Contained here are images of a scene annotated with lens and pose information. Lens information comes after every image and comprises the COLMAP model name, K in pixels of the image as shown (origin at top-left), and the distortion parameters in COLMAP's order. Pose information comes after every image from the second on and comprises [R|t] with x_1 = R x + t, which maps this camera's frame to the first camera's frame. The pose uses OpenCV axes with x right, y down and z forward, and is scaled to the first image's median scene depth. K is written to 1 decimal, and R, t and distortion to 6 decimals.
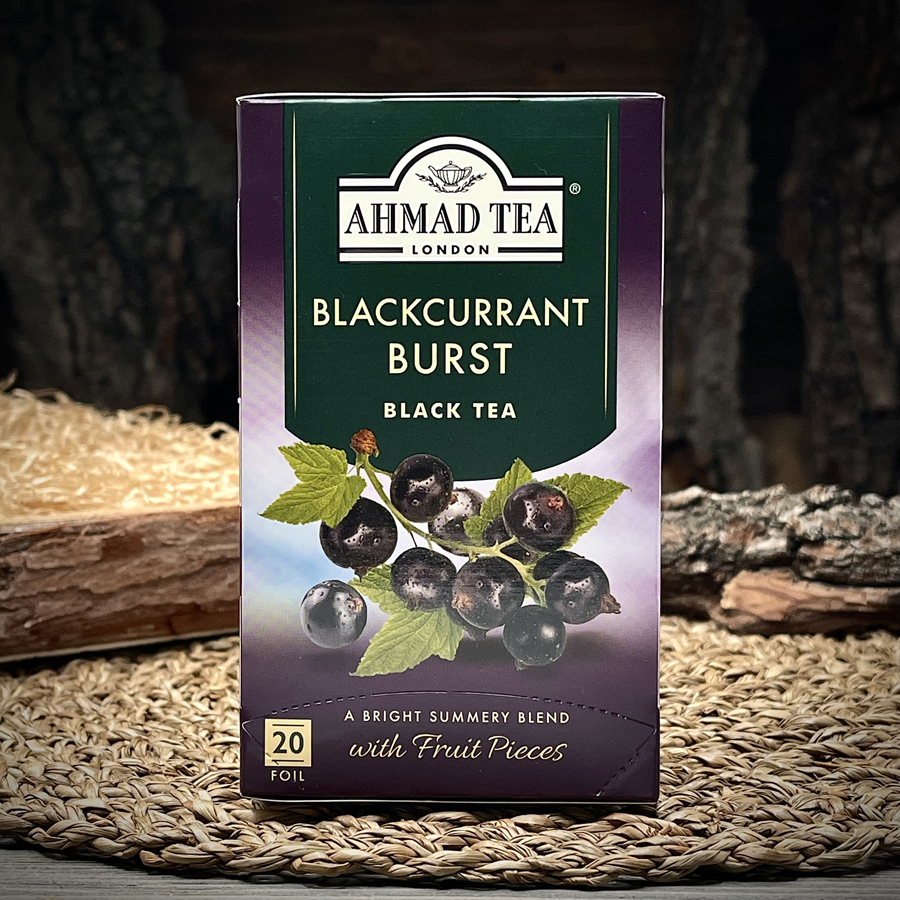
lens RADIAL K [[1678.8, 0, 449.5], [0, 1678.8, 452.4], [0, 0, 1]] dist [0.086323, -0.261843]
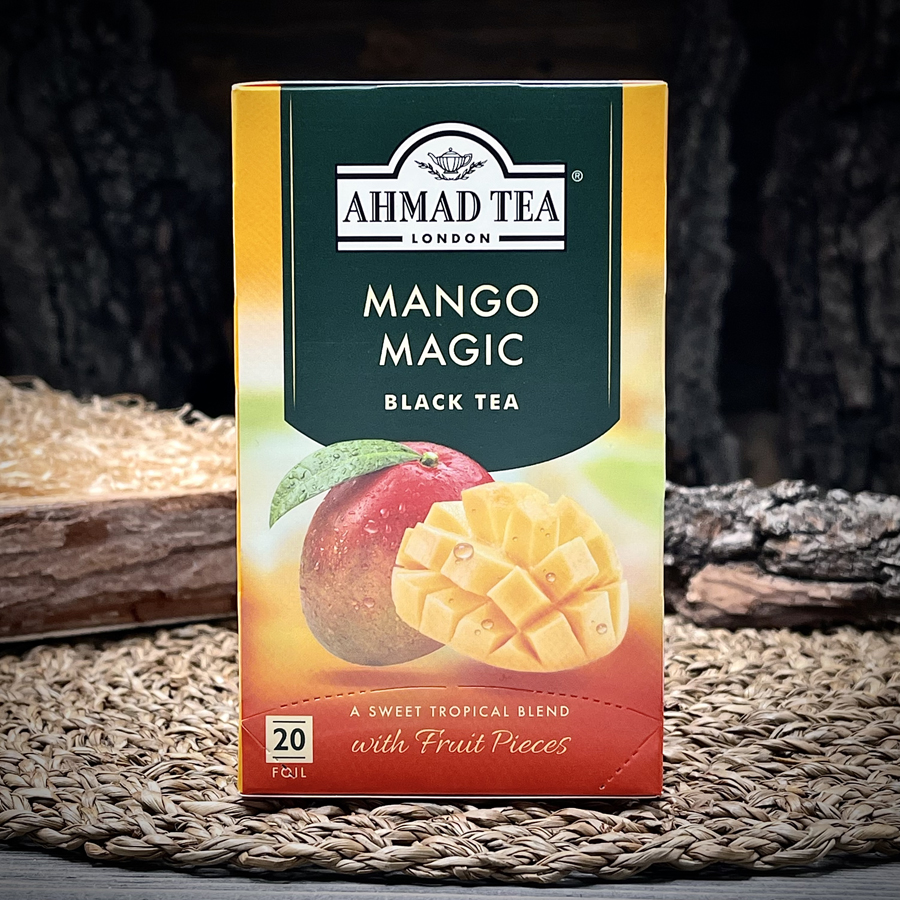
lens RADIAL K [[1642.7, 0, 452.8], [0, 1642.7, 451.0], [0, 0, 1]] dist [0.071321, -0.207900]
pose [[0.999875, 0.012535, 0.009592, 0.015163], [-0.012566, 0.999916, 0.003140, 0.002166], [-0.009552, -0.003260, 0.999949, 0.030939]]
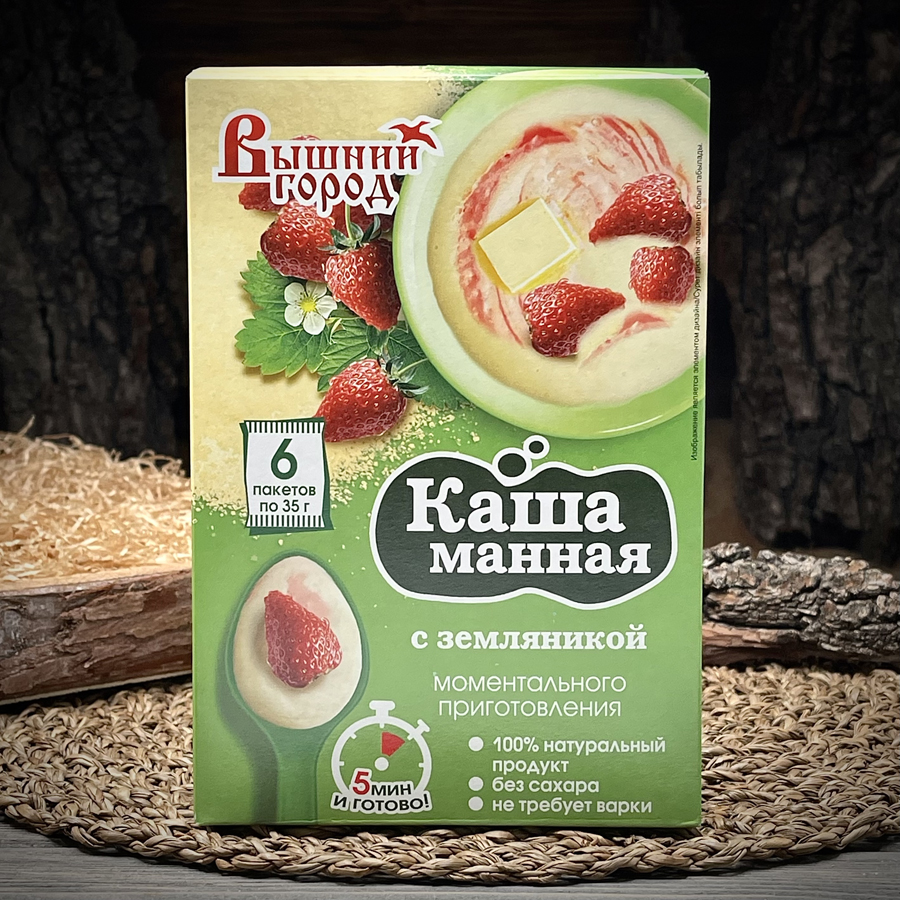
lens RADIAL K [[1683.3, 0, 452.4], [0, 1683.3, 449.8], [0, 0, 1]] dist [0.082016, -0.293410]
pose [[0.999377, 0.003542, 0.035109, -0.031875], [-0.004238, 0.999796, 0.019764, -0.102135], [-0.035032, -0.019900, 0.999188, -0.308456]]
